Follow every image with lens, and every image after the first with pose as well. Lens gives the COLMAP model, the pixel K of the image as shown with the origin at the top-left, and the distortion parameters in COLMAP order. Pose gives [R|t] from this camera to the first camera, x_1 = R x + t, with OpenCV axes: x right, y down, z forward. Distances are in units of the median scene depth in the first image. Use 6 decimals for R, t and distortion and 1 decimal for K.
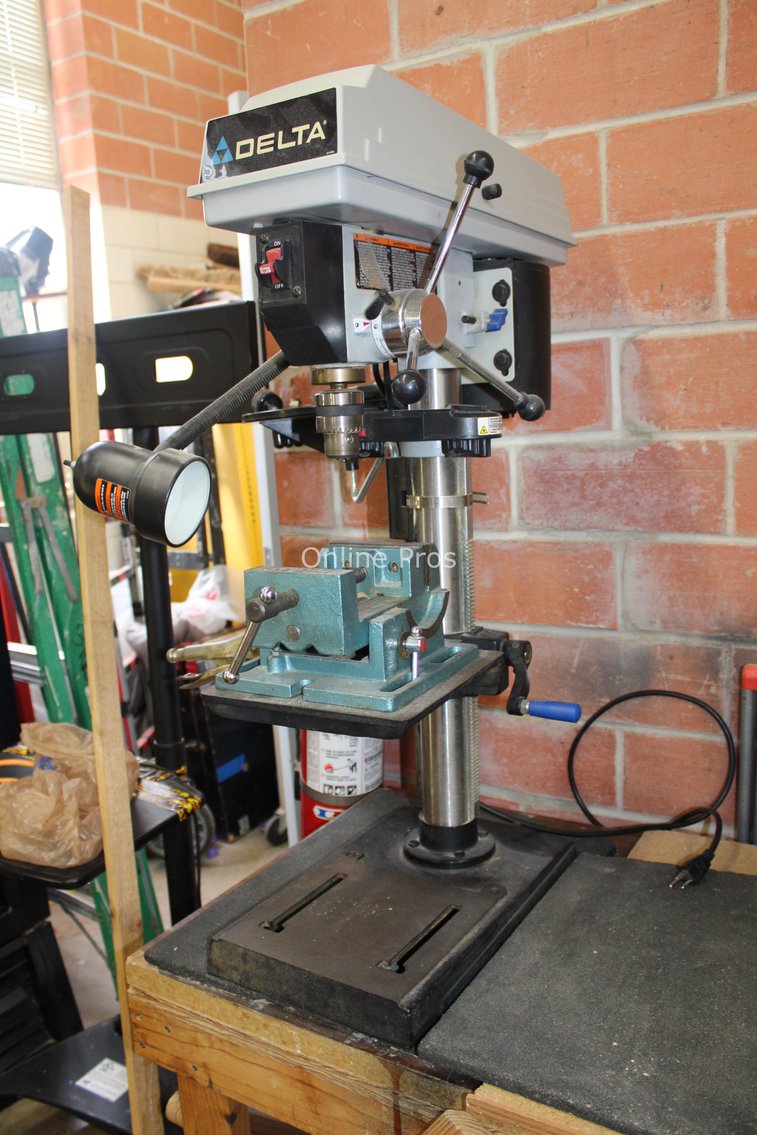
lens RADIAL K [[944.8, 0, 380.8], [0, 944.8, 571.0], [0, 0, 1]] dist [-0.138352, 0.105140]
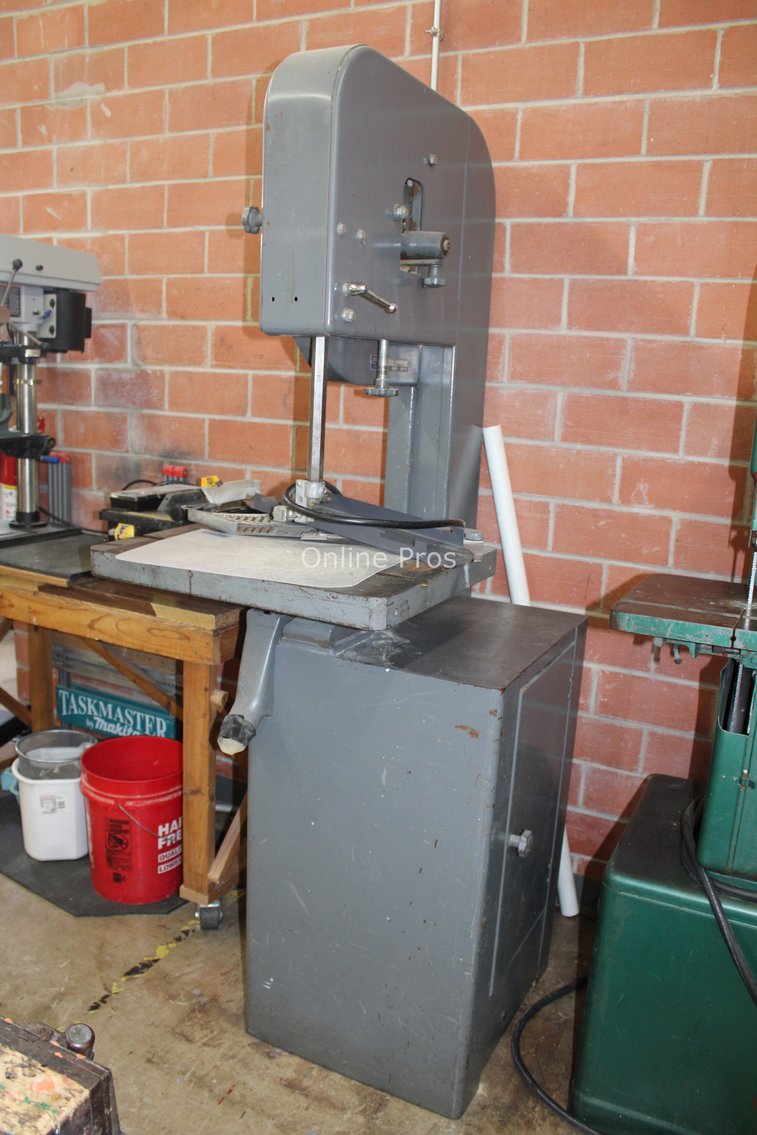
lens RADIAL K [[944.8, 0, 369.6], [0, 944.8, 570.7], [0, 0, 1]] dist [-0.138352, 0.105140]
pose [[0.993394, 0.081672, 0.080606, 0.717219], [-0.085008, 0.995622, 0.038858, 0.224888], [-0.077080, -0.045454, 0.995988, -1.393561]]
